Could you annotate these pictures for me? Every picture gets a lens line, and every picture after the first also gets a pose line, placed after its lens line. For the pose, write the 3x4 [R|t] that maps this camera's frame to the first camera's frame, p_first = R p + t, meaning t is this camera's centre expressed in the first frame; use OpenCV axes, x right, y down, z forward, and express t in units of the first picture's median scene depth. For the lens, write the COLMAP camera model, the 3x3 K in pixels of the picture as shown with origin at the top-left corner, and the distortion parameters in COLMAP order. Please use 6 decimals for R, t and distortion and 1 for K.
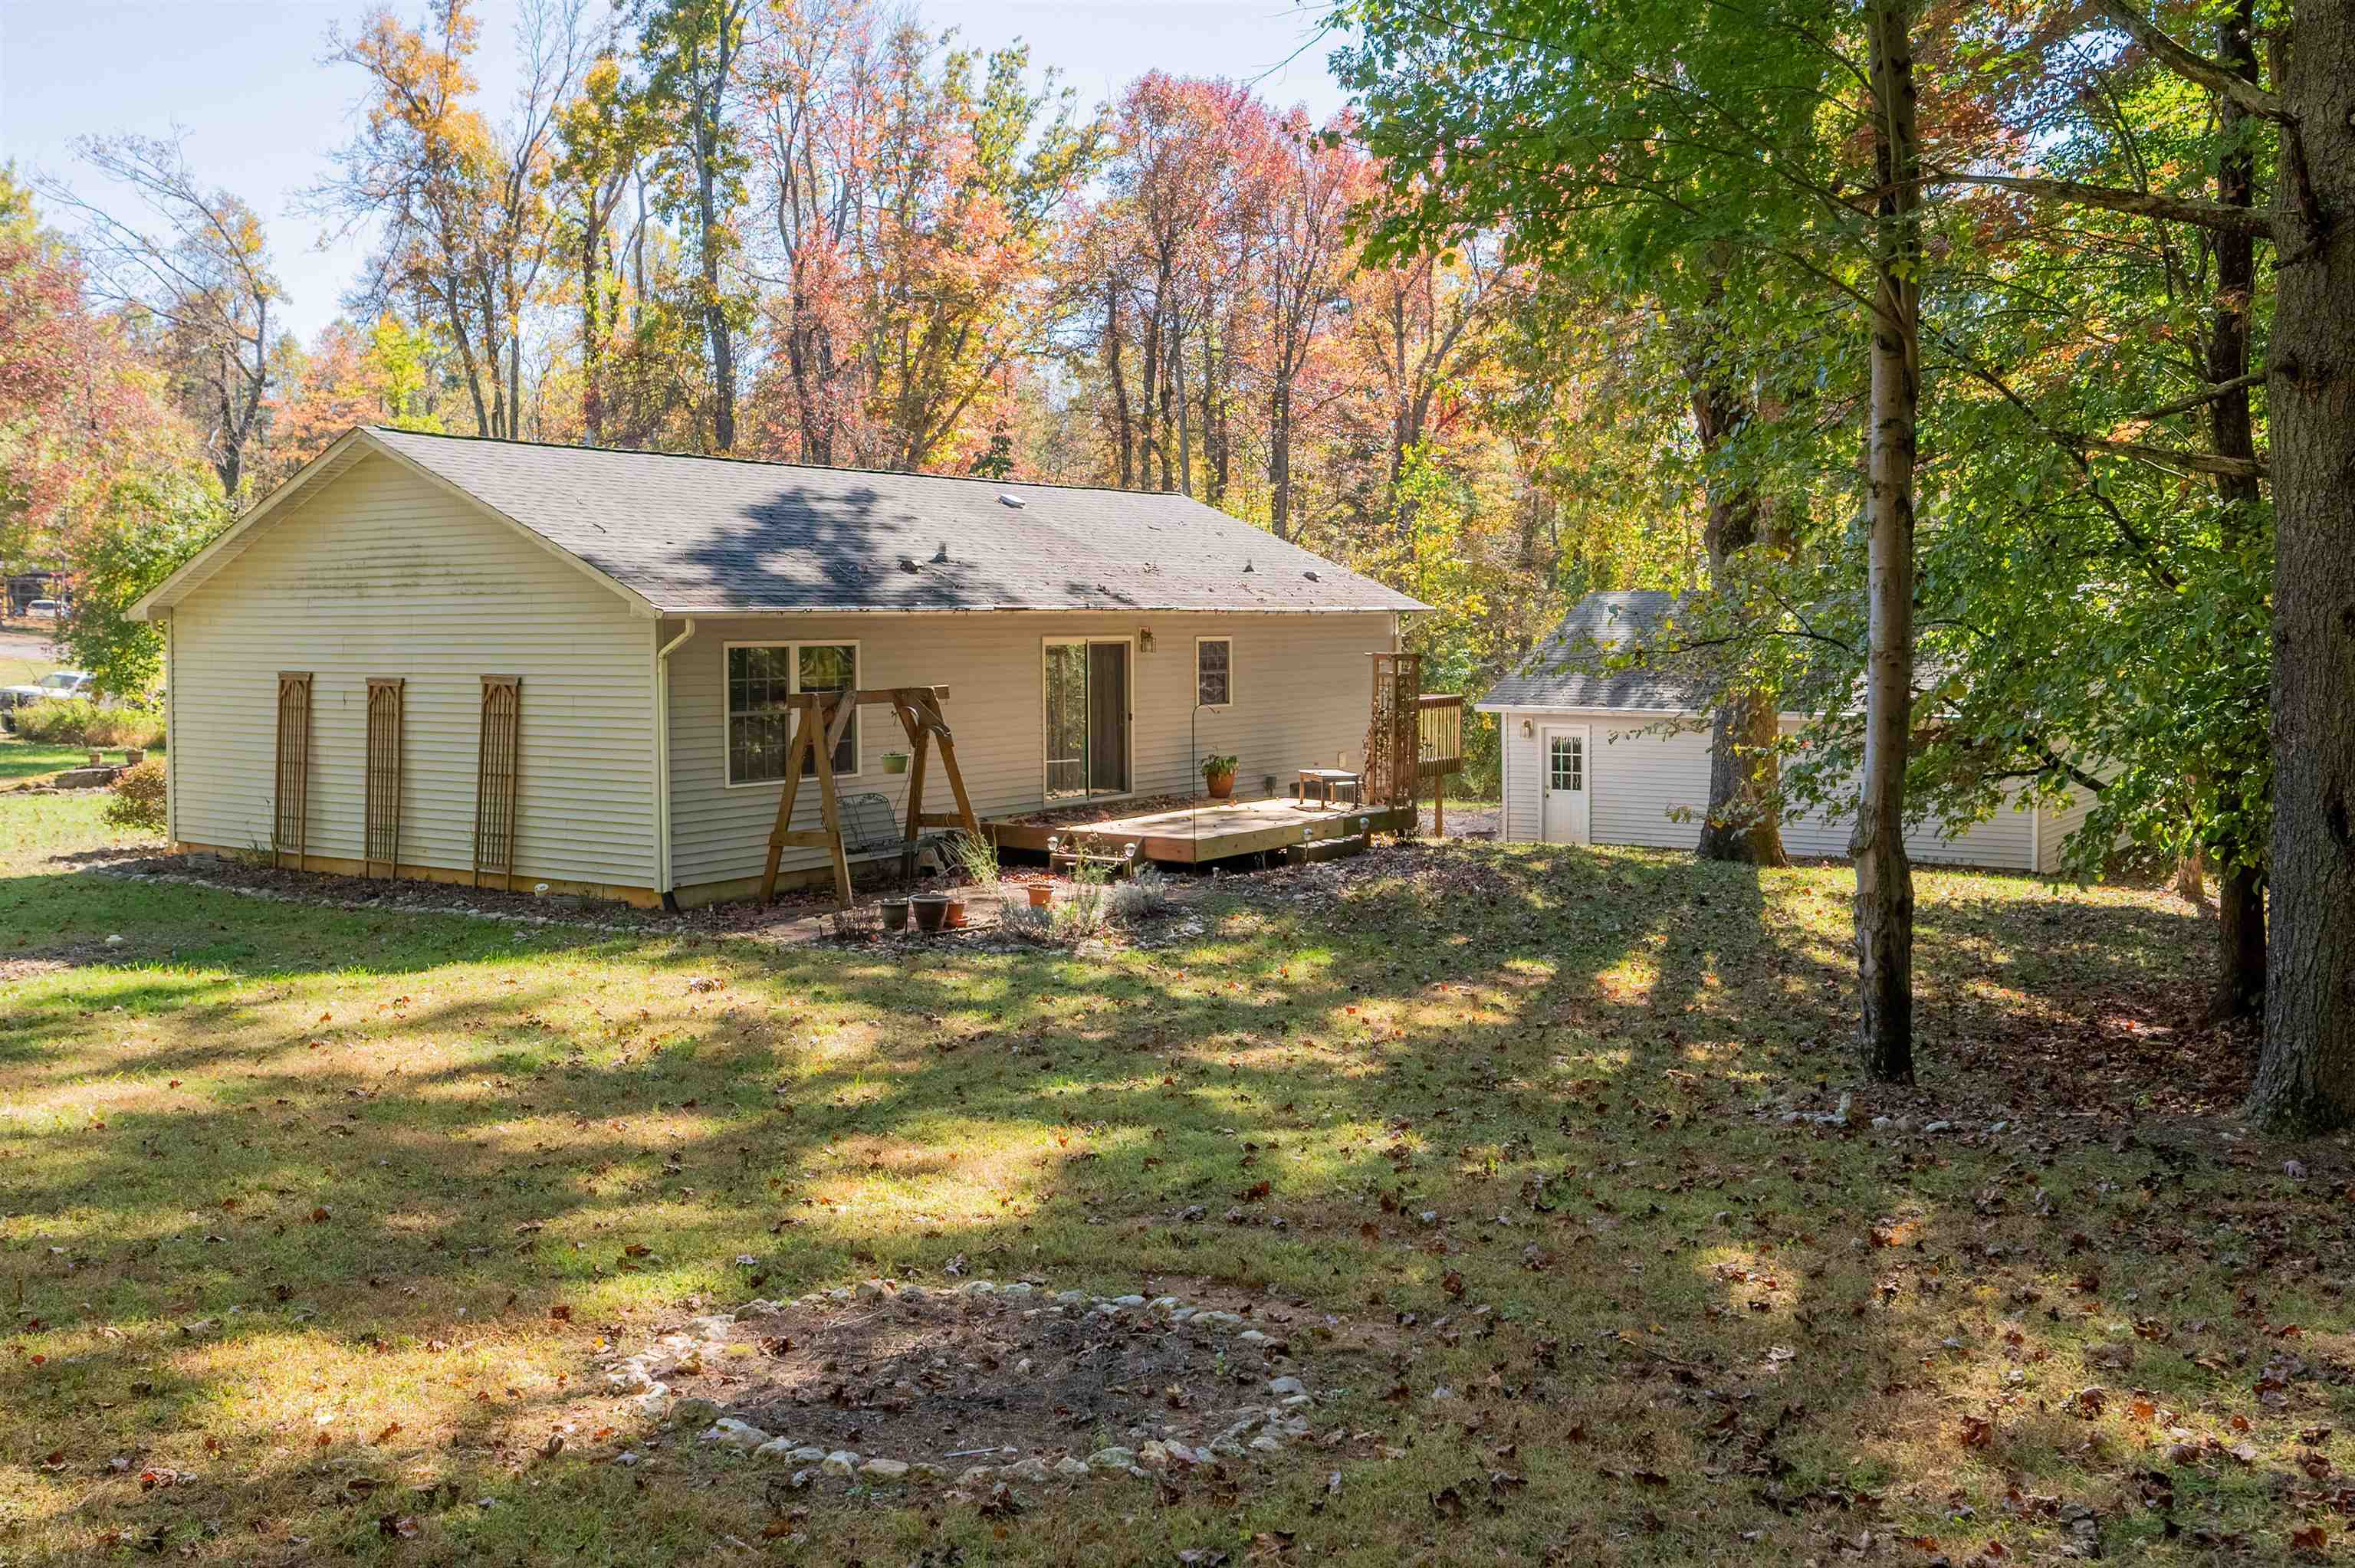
lens RADIAL K [[2091.0, 0, 1177.5], [0, 2091.0, 784.0], [0, 0, 1]] dist [-0.002839, -0.001709]
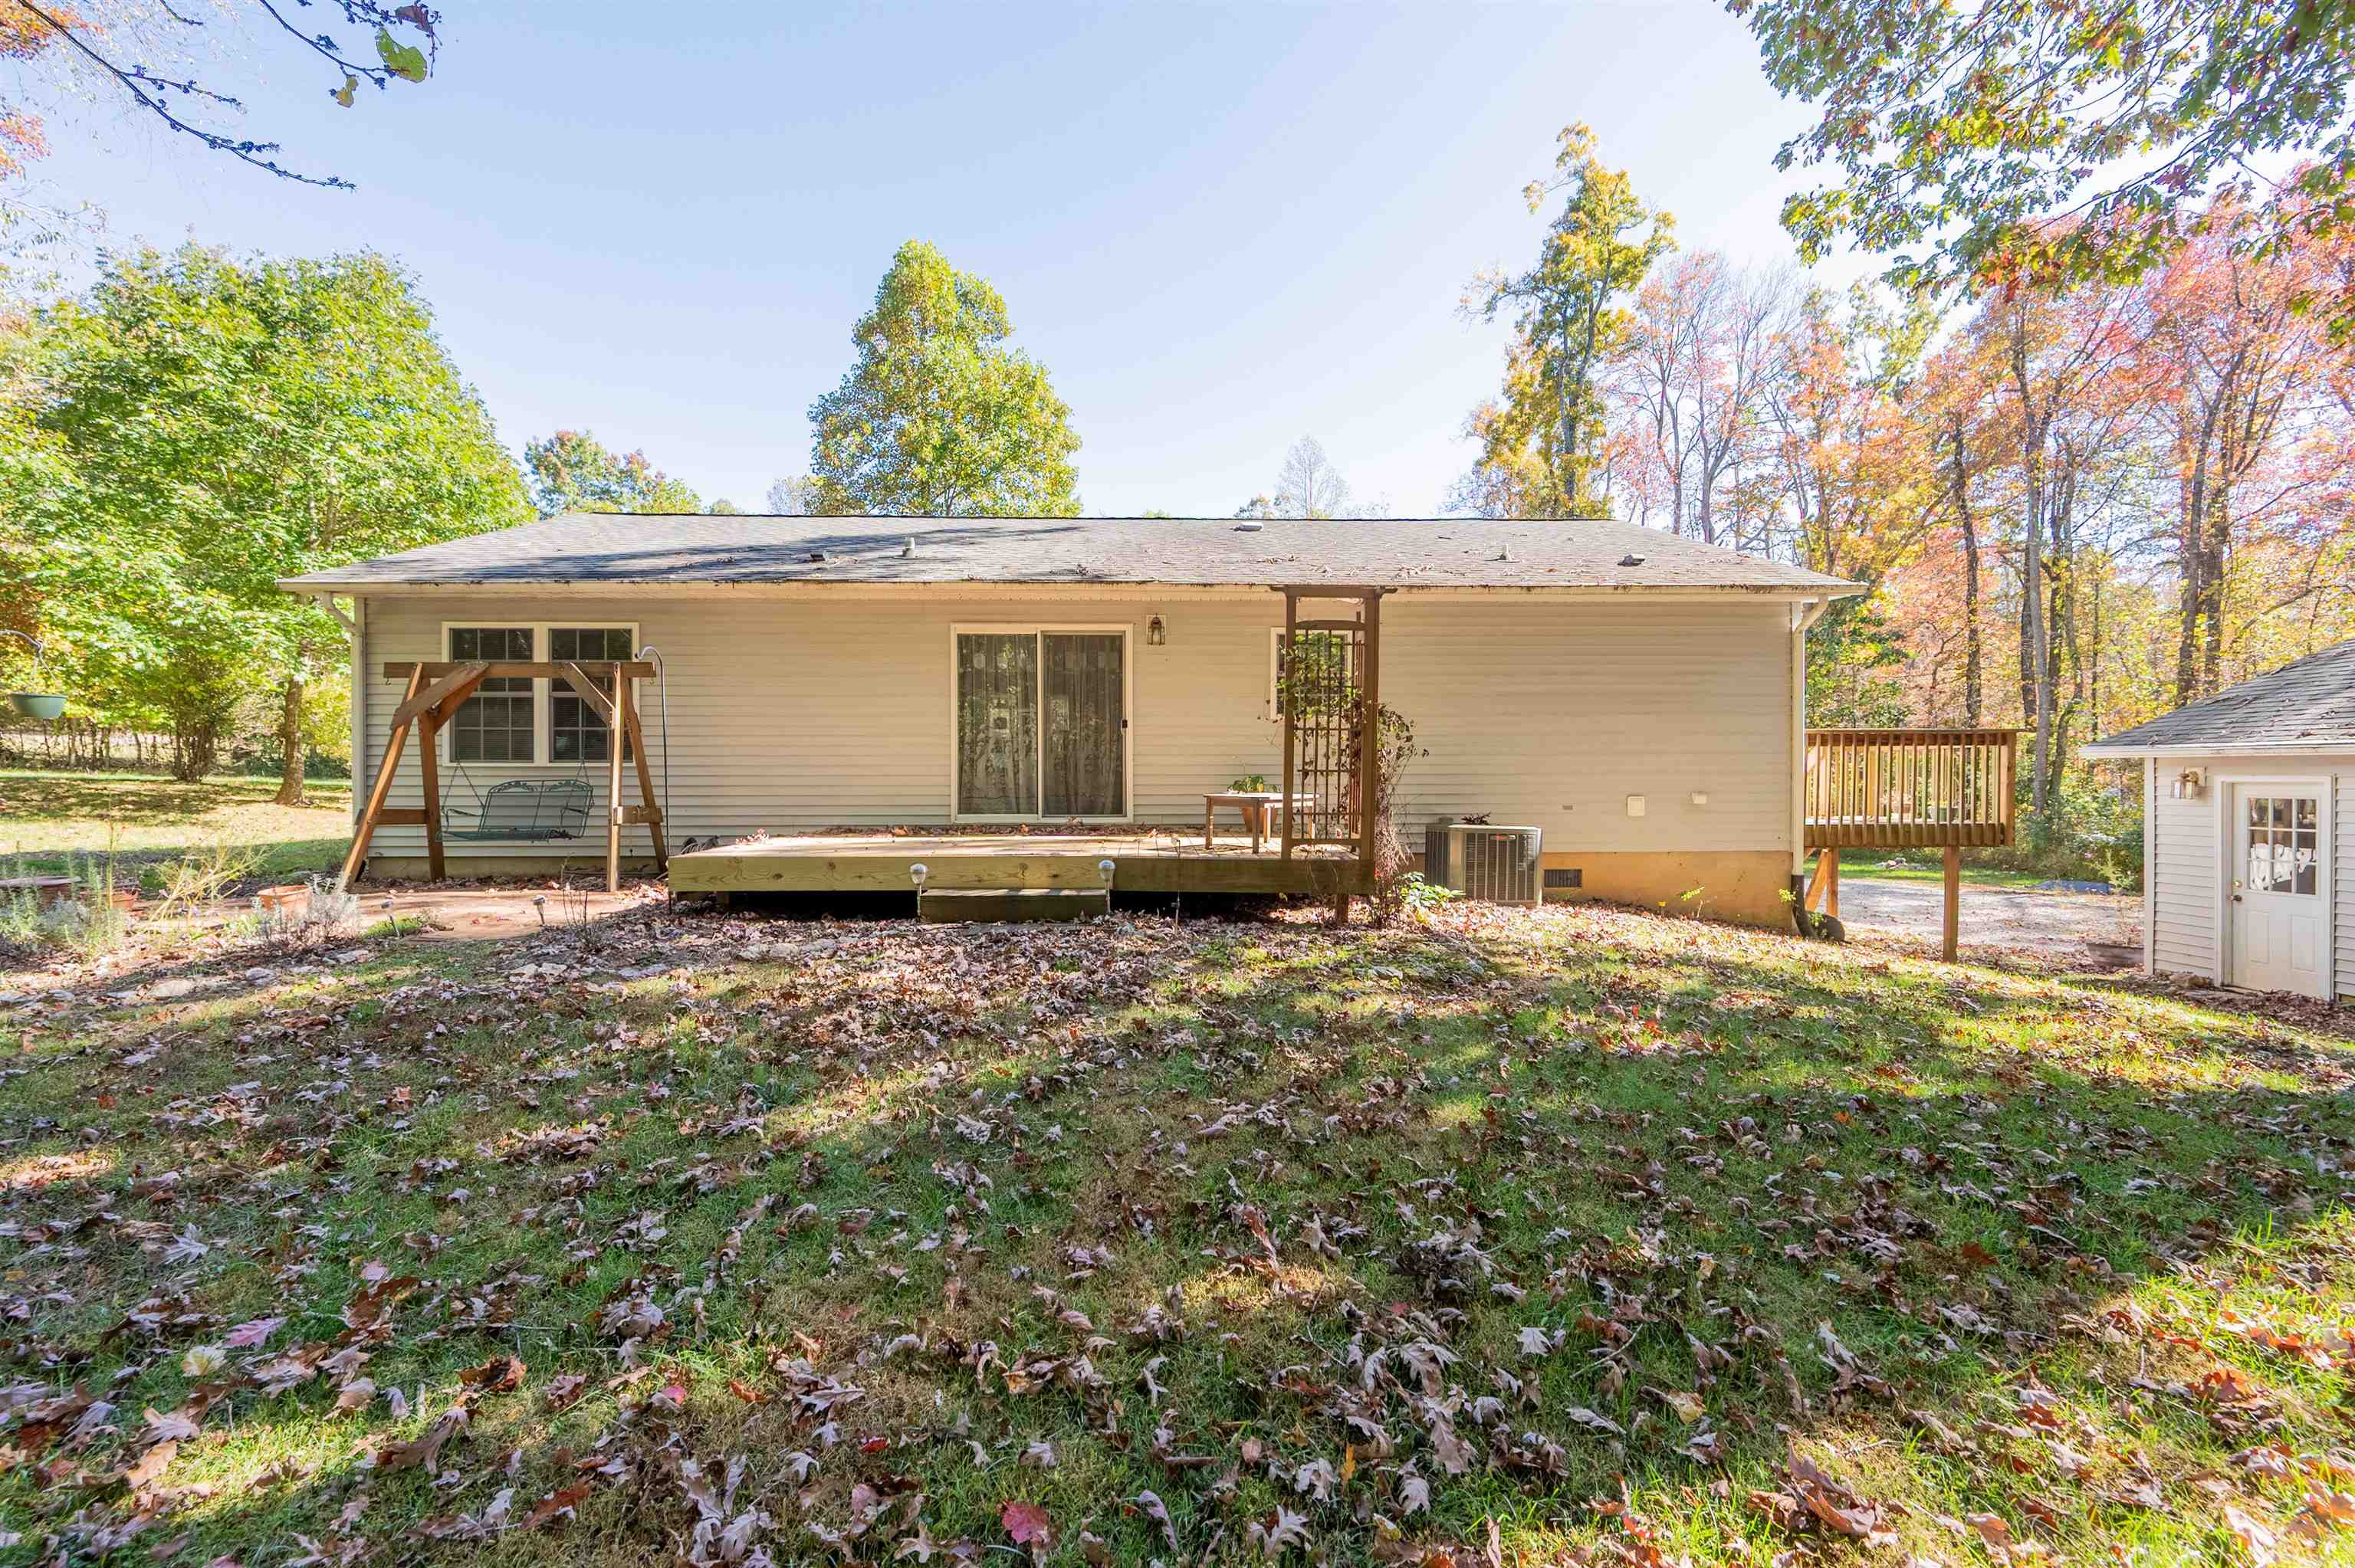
lens RADIAL K [[944.9, 0, 1144.8], [0, 944.9, 778.2], [0, 0, 1]] dist [0.000942, 0.000007]
pose [[0.587382, 0.007811, -0.809272, 0.279691], [-0.065292, 0.997151, -0.037765, 0.002344], [0.806672, 0.075021, 0.586219, 0.794554]]
